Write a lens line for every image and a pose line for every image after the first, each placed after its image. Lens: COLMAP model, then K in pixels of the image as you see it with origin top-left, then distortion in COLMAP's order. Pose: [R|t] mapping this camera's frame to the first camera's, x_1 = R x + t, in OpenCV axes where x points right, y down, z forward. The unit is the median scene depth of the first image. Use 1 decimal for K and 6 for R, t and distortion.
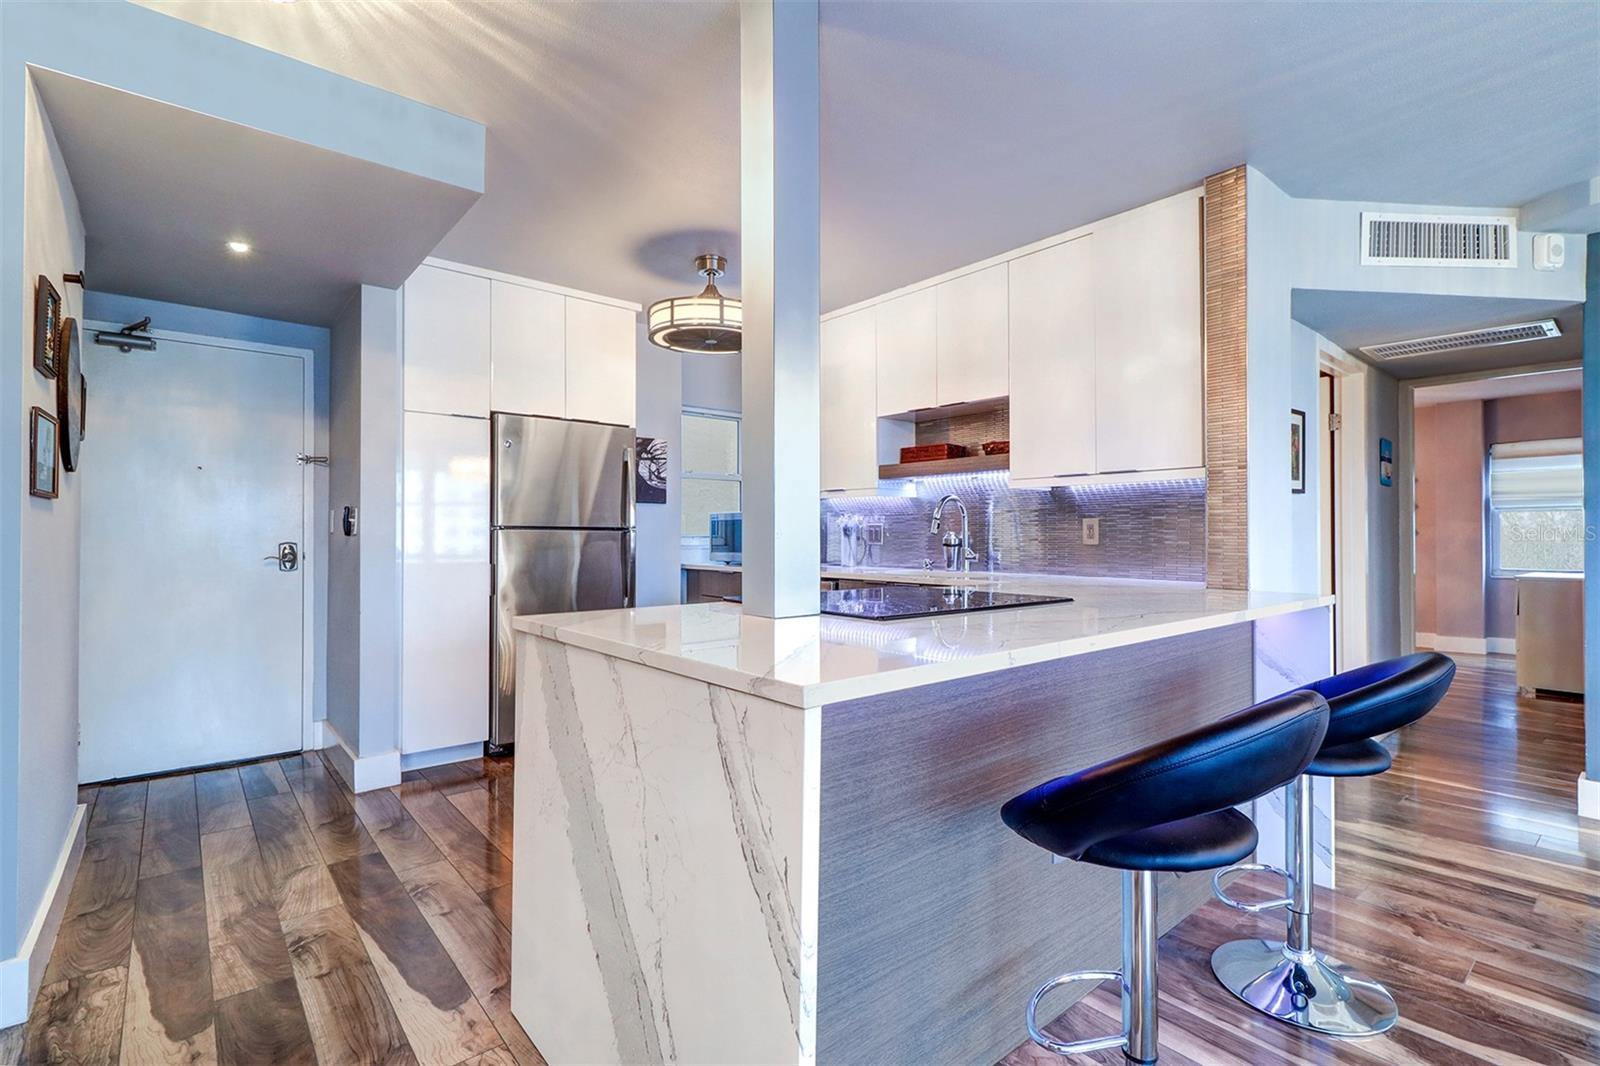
lens RADIAL K [[750.8, 0, 834.9], [0, 750.8, 538.1], [0, 0, 1]] dist [0.003676, -0.000115]
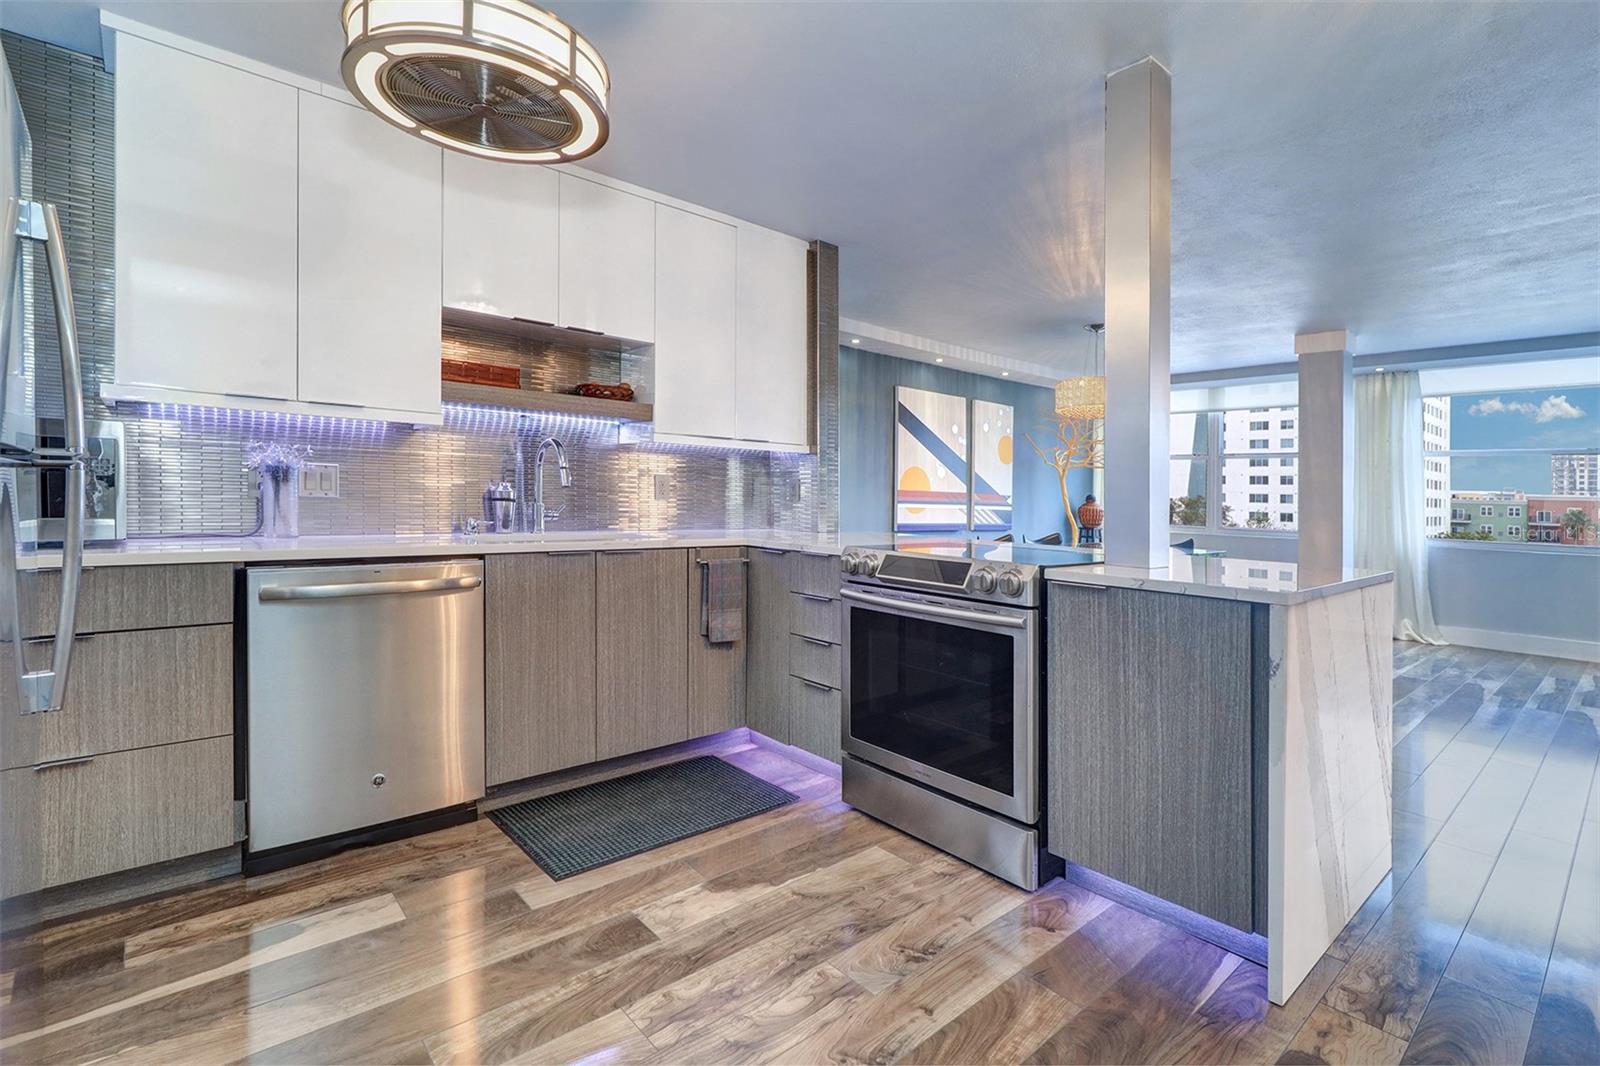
lens RADIAL K [[743.5, 0, 760.2], [0, 743.5, 491.5], [0, 0, 1]] dist [0.003894, 0.000252]
pose [[0.029033, 0.002731, 0.999575, -0.647361], [-0.022005, 0.999756, -0.002092, -0.003493], [-0.999336, -0.021935, 0.029086, 0.763220]]
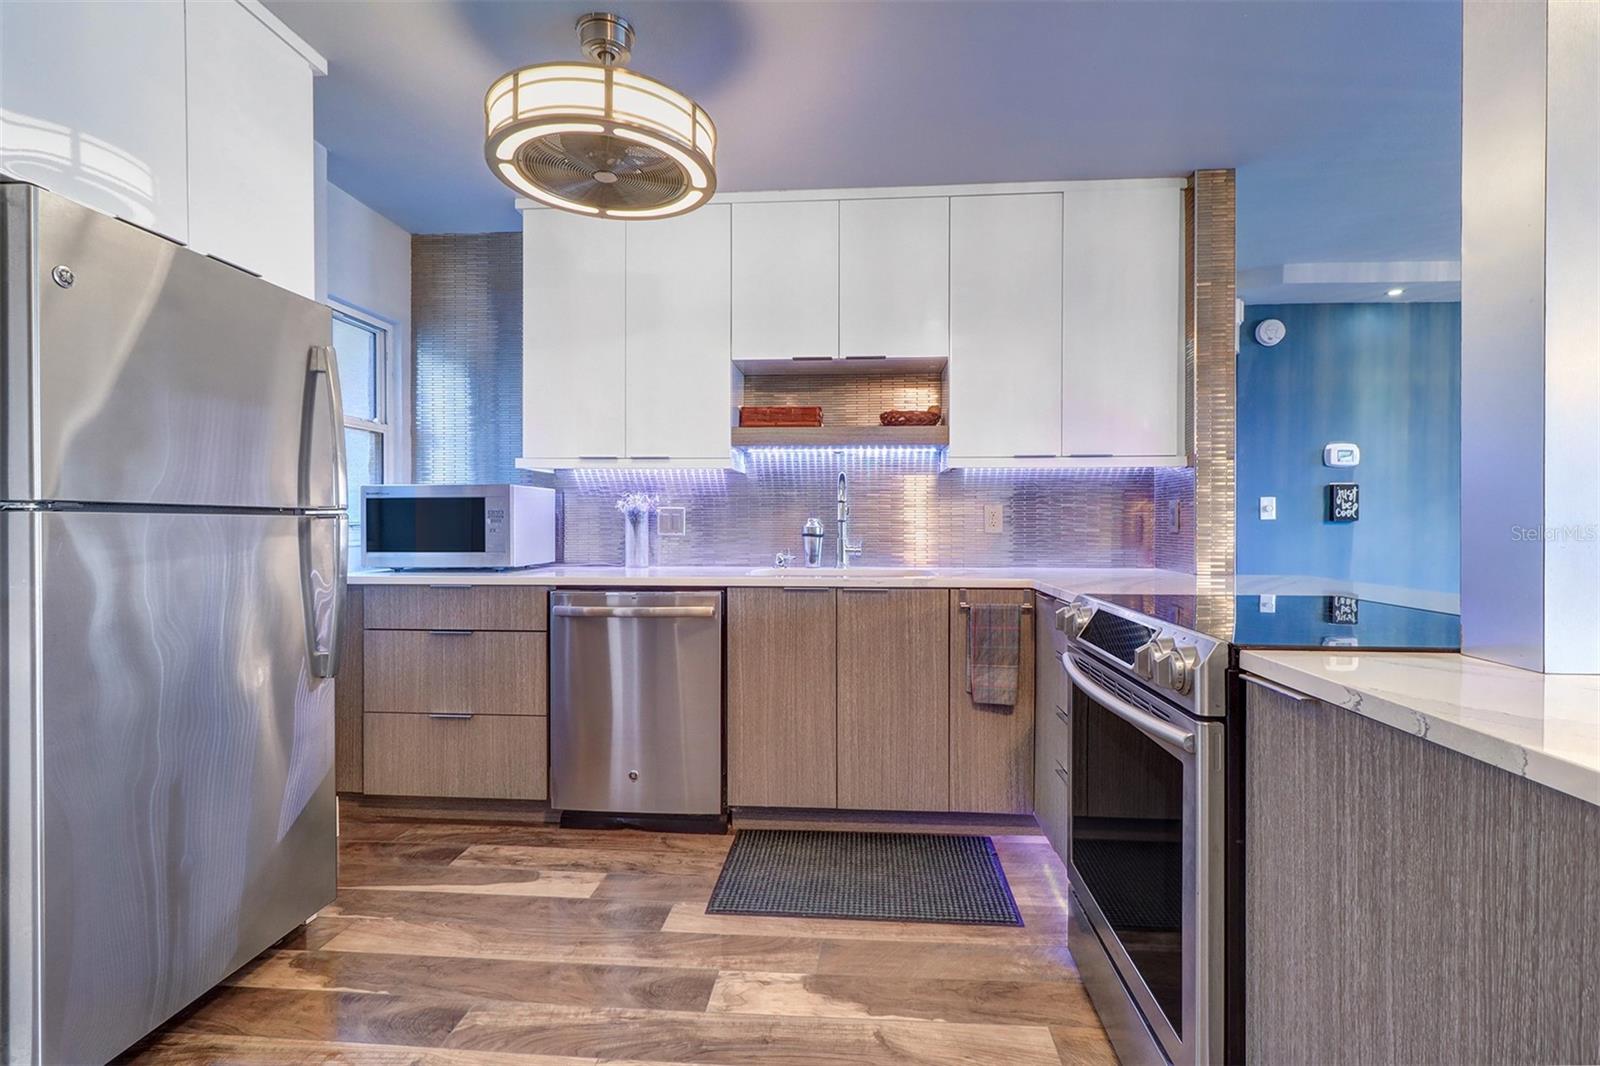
lens RADIAL K [[727.3, 0, 800.0], [0, 727.3, 533.0], [0, 0, 1]] dist [0.008752, -0.000024]
pose [[0.714979, -0.012016, 0.699043, -0.424951], [0.003198, 0.999898, 0.013916, -0.003953], [-0.699139, -0.007714, 0.714945, 0.485533]]
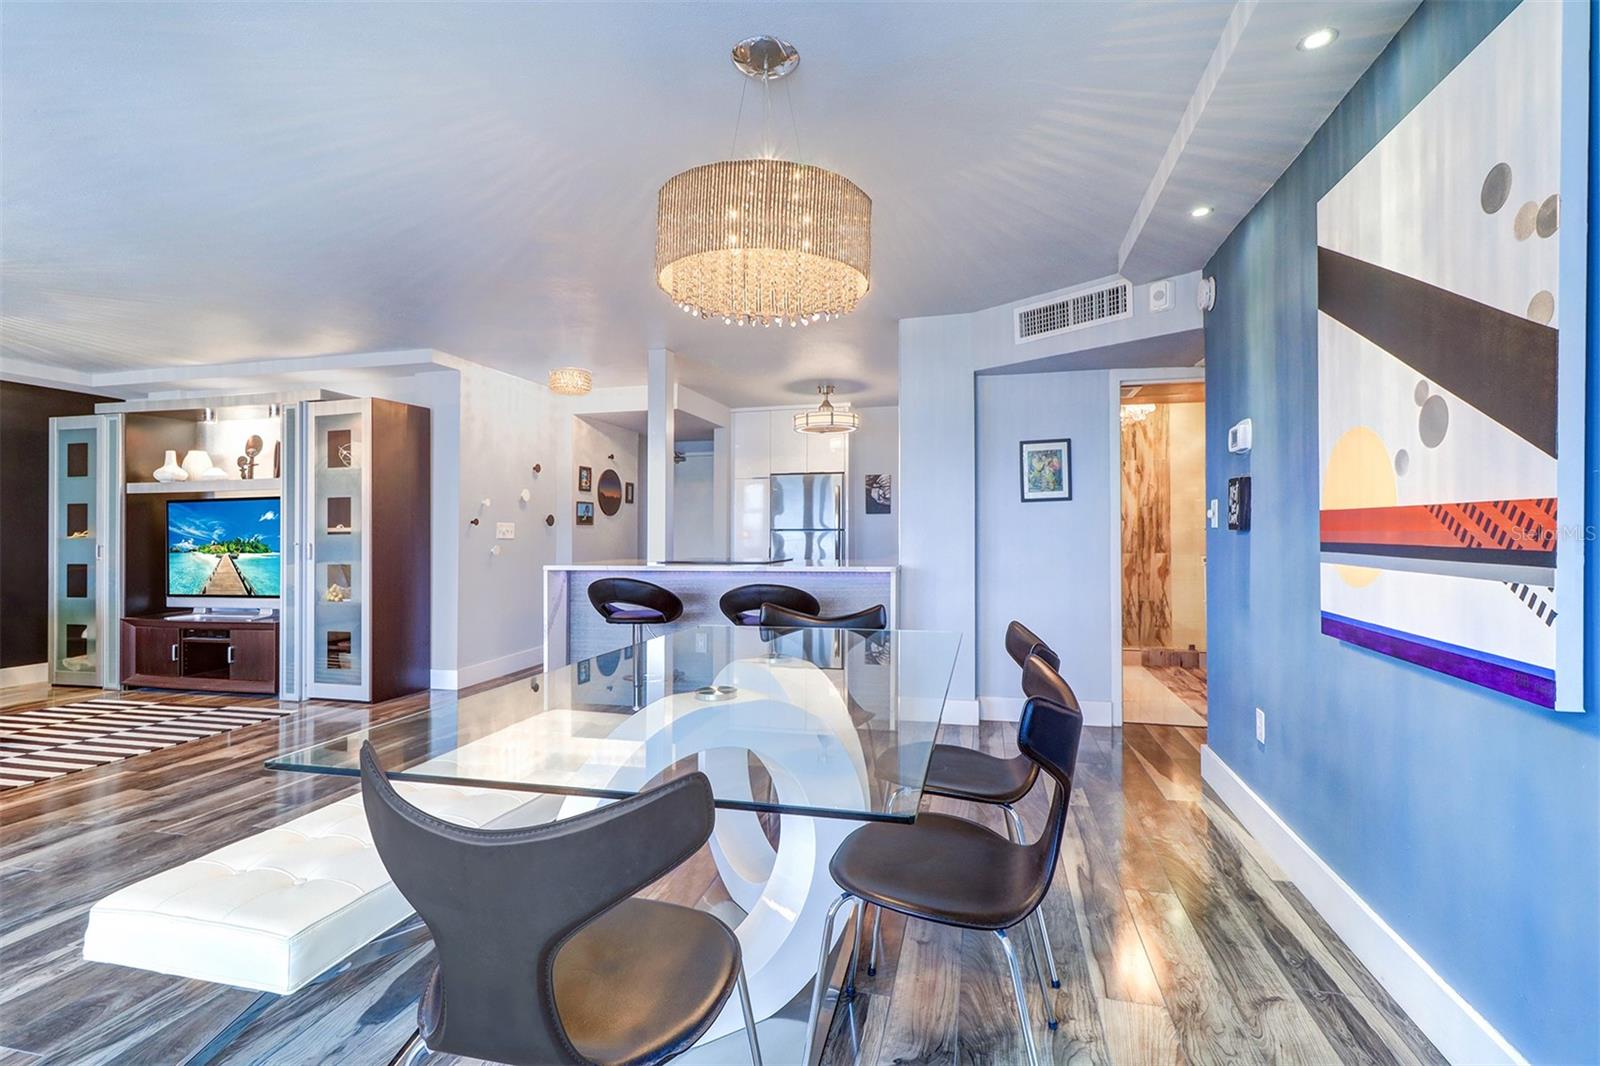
lens RADIAL K [[750.8, 0, 834.9], [0, 750.8, 538.1], [0, 0, 1]] dist [0.003676, -0.000115]
pose [[0.618448, -0.000060, -0.785826, 1.243530], [0.005686, 0.999974, 0.004398, -0.001310], [0.785805, -0.007188, 0.618432, -0.123516]]
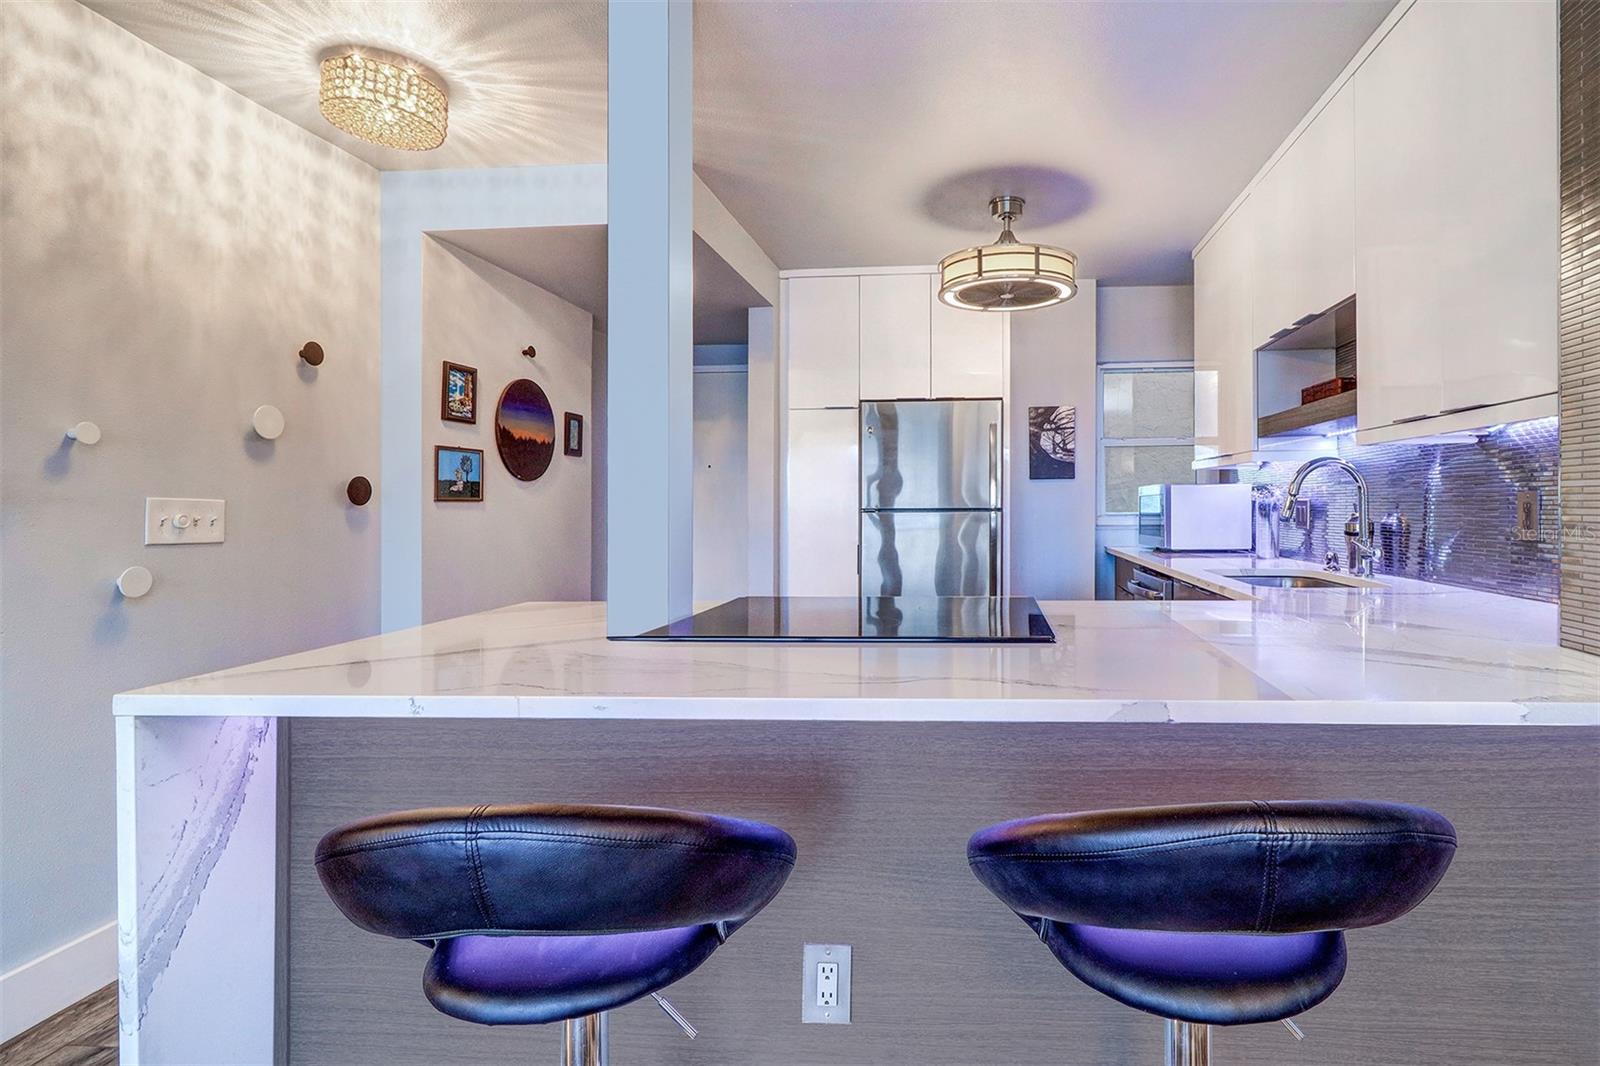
lens RADIAL K [[811.1, 0, 911.9], [0, 811.1, 516.6], [0, 0, 1]] dist [-0.000008, -0.000312]
pose [[0.700138, -0.000005, -0.714007, 0.407799], [0.010017, 0.999902, 0.009815, -0.016061], [0.713937, -0.014025, 0.700069, 0.252615]]
